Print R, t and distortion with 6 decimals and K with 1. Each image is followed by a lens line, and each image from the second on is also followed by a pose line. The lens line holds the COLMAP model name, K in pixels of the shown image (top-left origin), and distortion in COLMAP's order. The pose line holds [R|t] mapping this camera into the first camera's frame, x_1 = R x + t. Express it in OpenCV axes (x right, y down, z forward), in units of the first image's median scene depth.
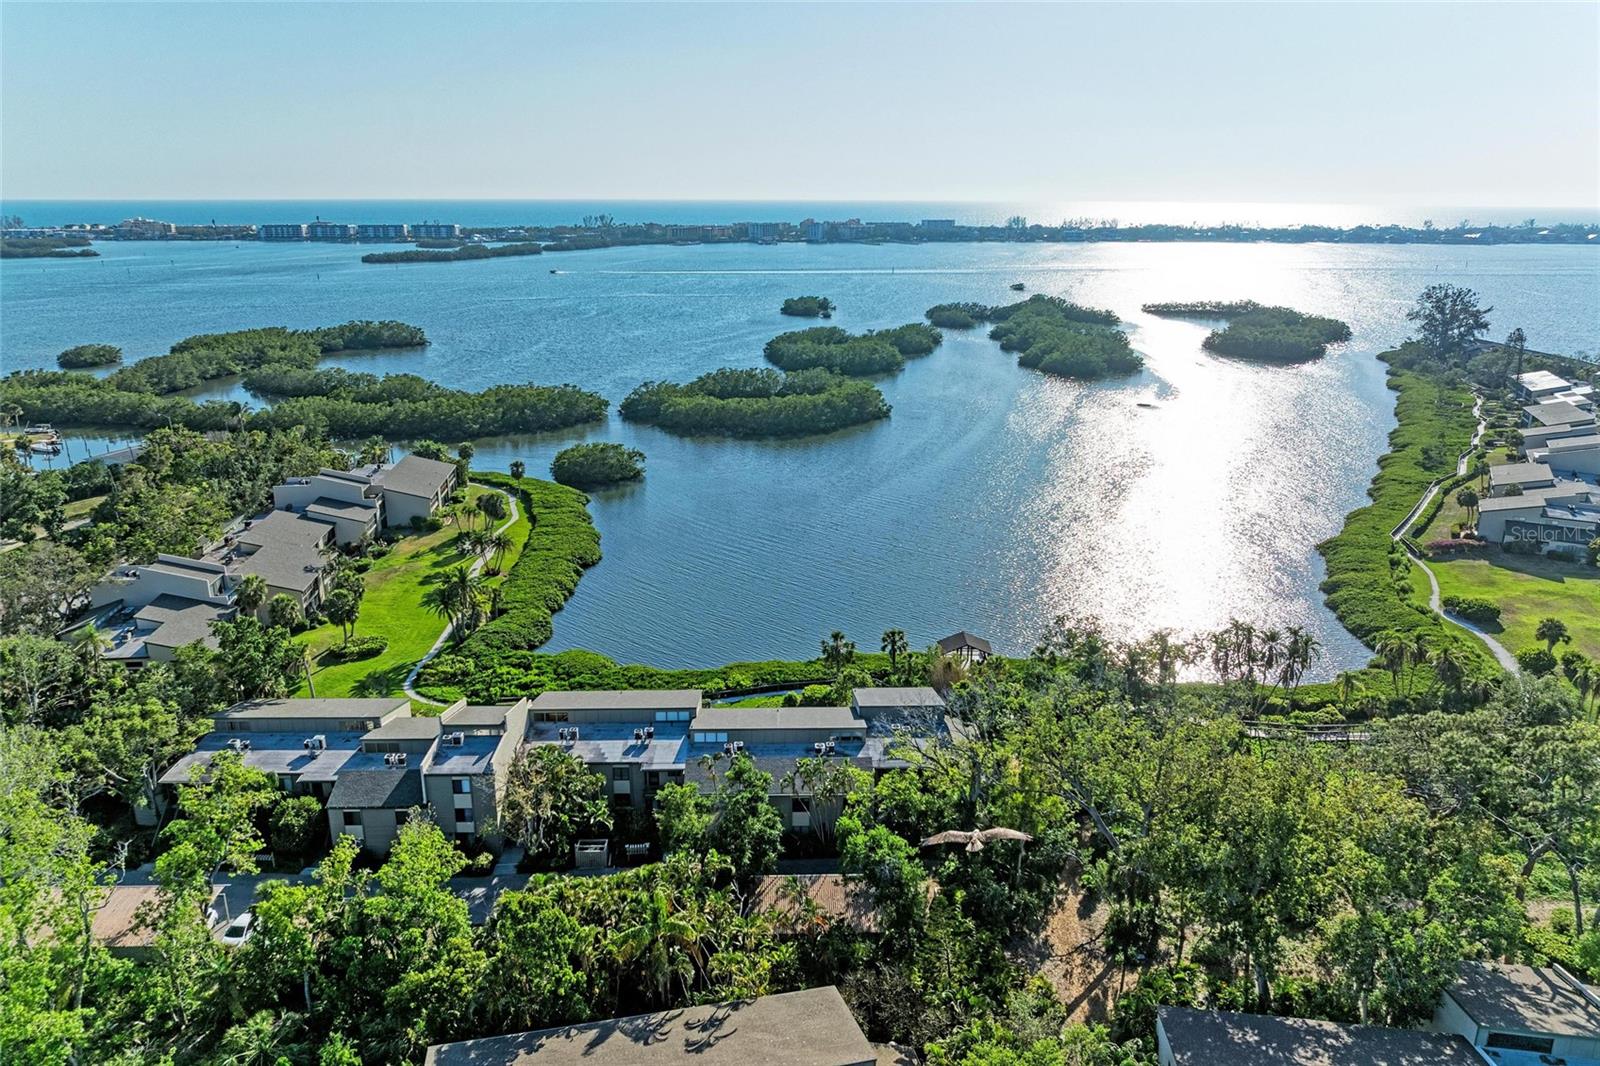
lens RADIAL K [[1122.4, 0, 812.5], [0, 1122.4, 535.2], [0, 0, 1]] dist [-0.027654, 0.010583]
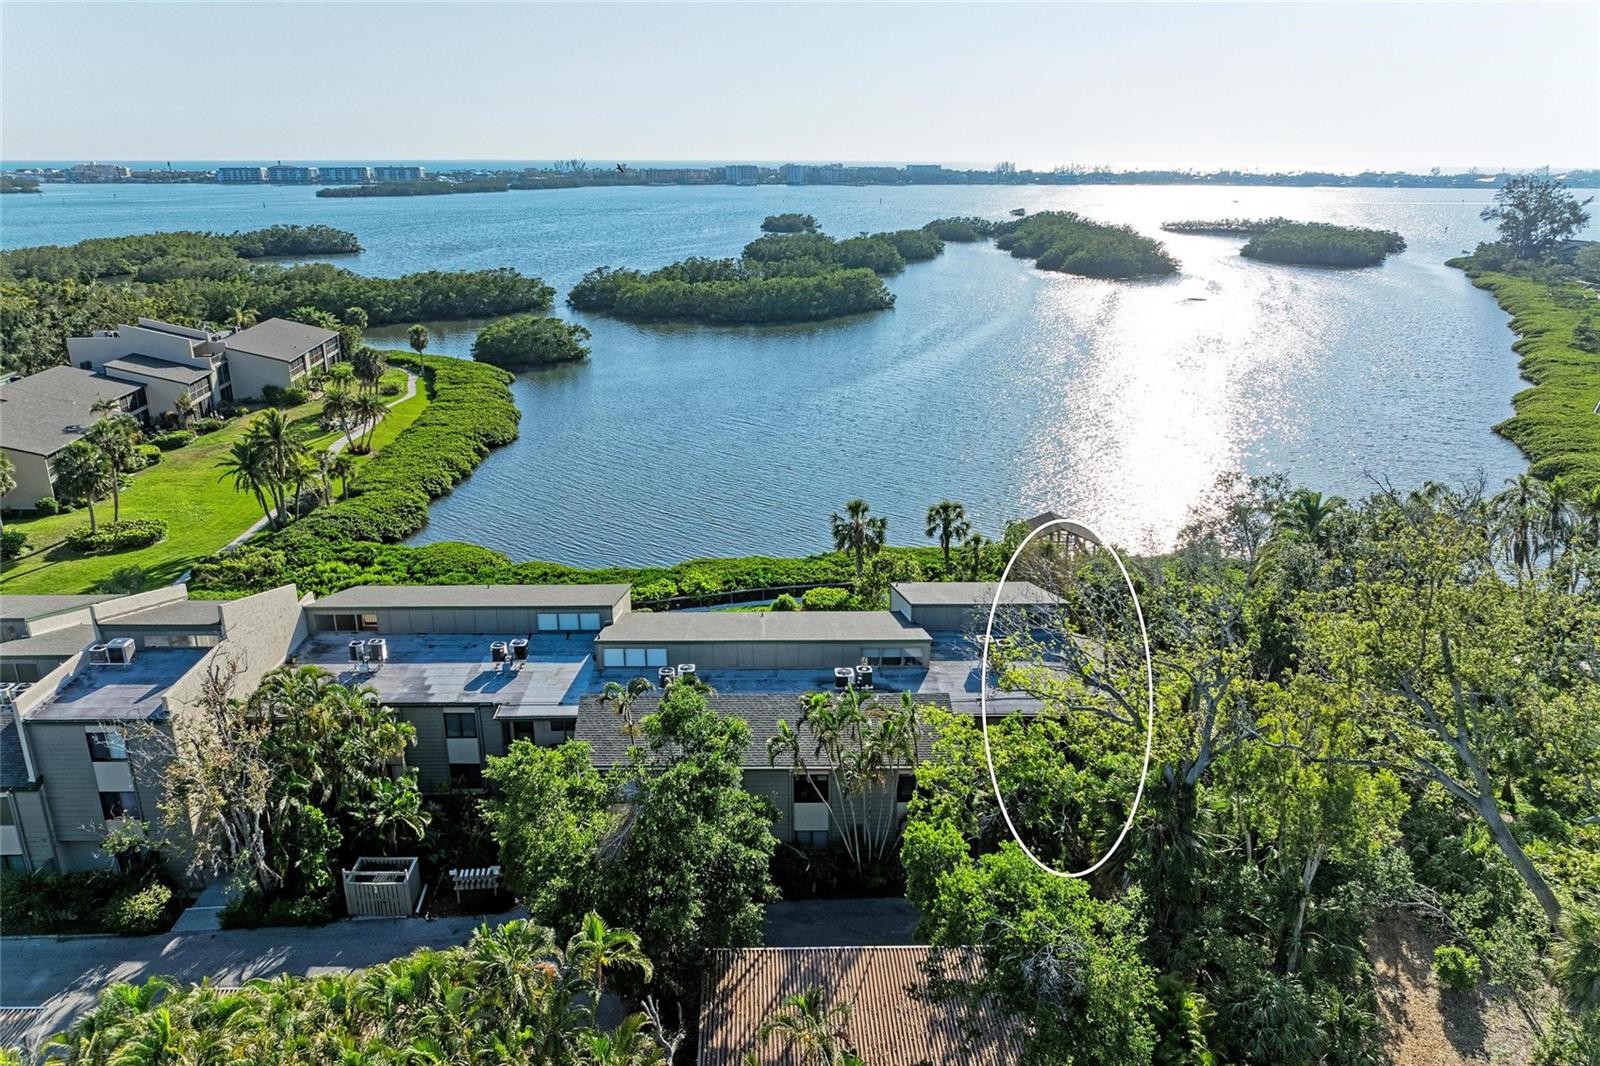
lens RADIAL K [[1137.4, 0, 777.4], [0, 1137.4, 506.9], [0, 0, 1]] dist [-0.027581, 0.006249]
pose [[0.999920, 0.001033, -0.012587, -0.008319], [-0.000958, 0.999982, 0.005990, 0.049913], [0.012593, -0.005978, 0.999903, 0.219365]]
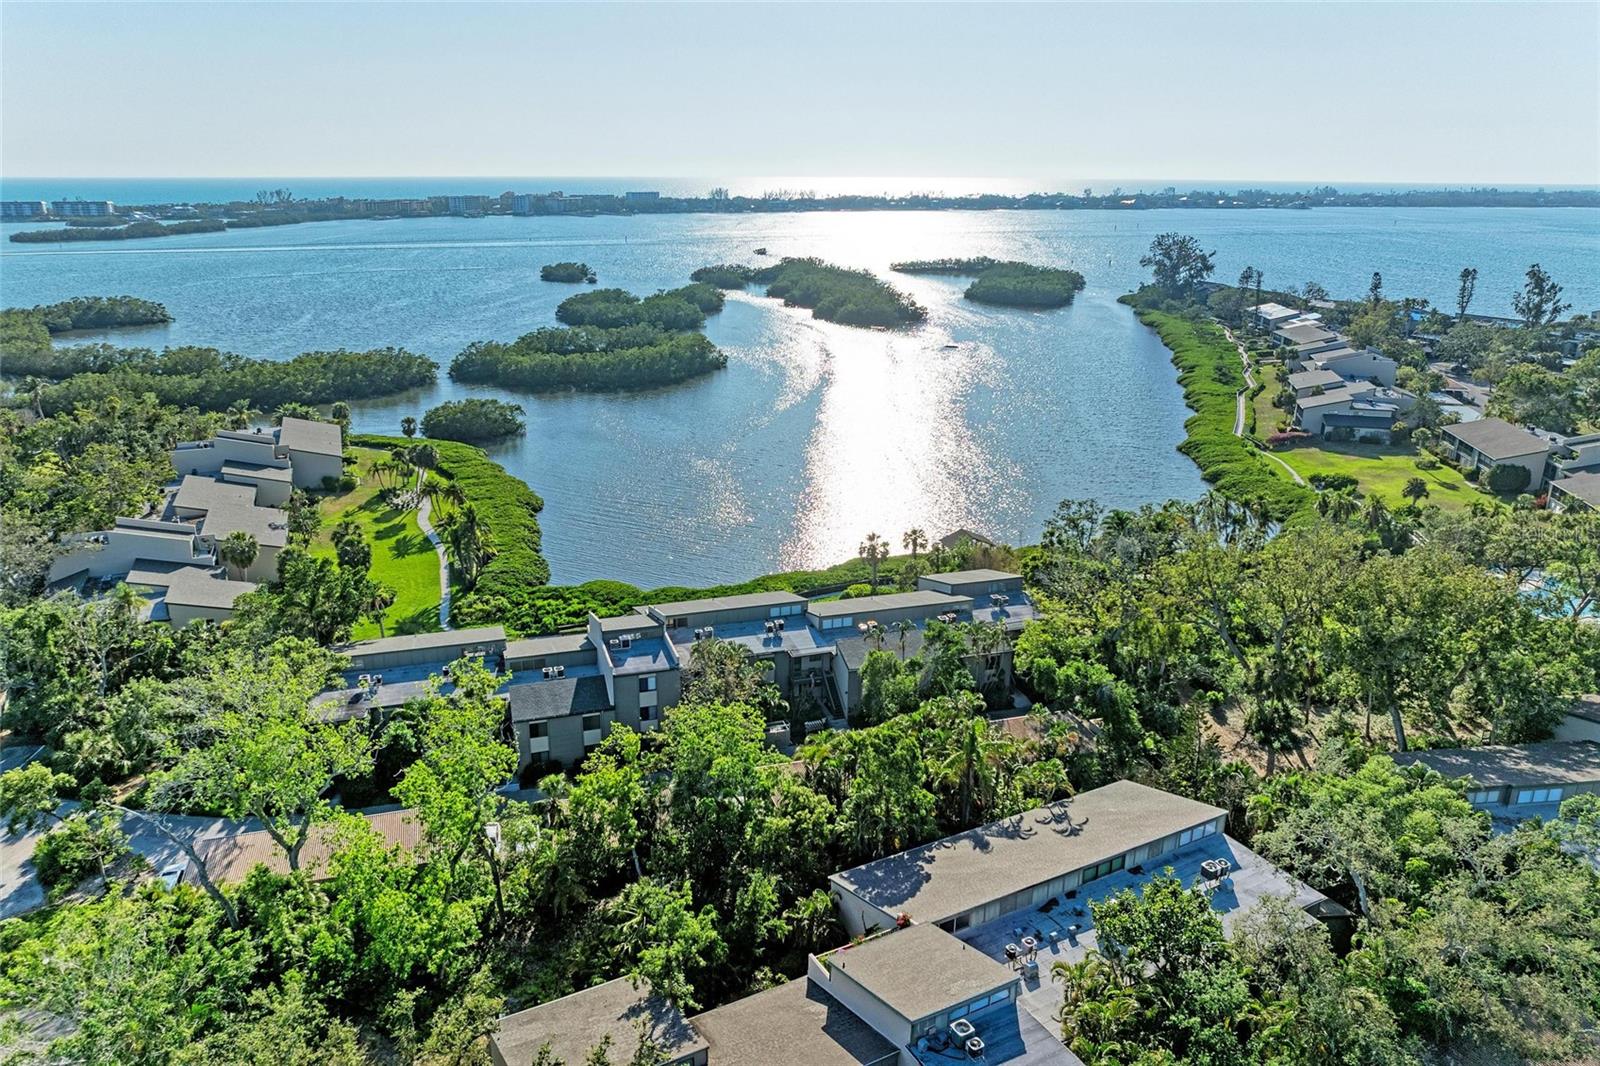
lens RADIAL K [[1122.4, 0, 812.5], [0, 1122.4, 535.2], [0, 0, 1]] dist [-0.027654, 0.010583]
pose [[0.963414, -0.083255, 0.254759, -0.175827], [0.078135, 0.996486, 0.030170, 0.030418], [-0.256375, -0.009161, 0.966534, -0.005146]]
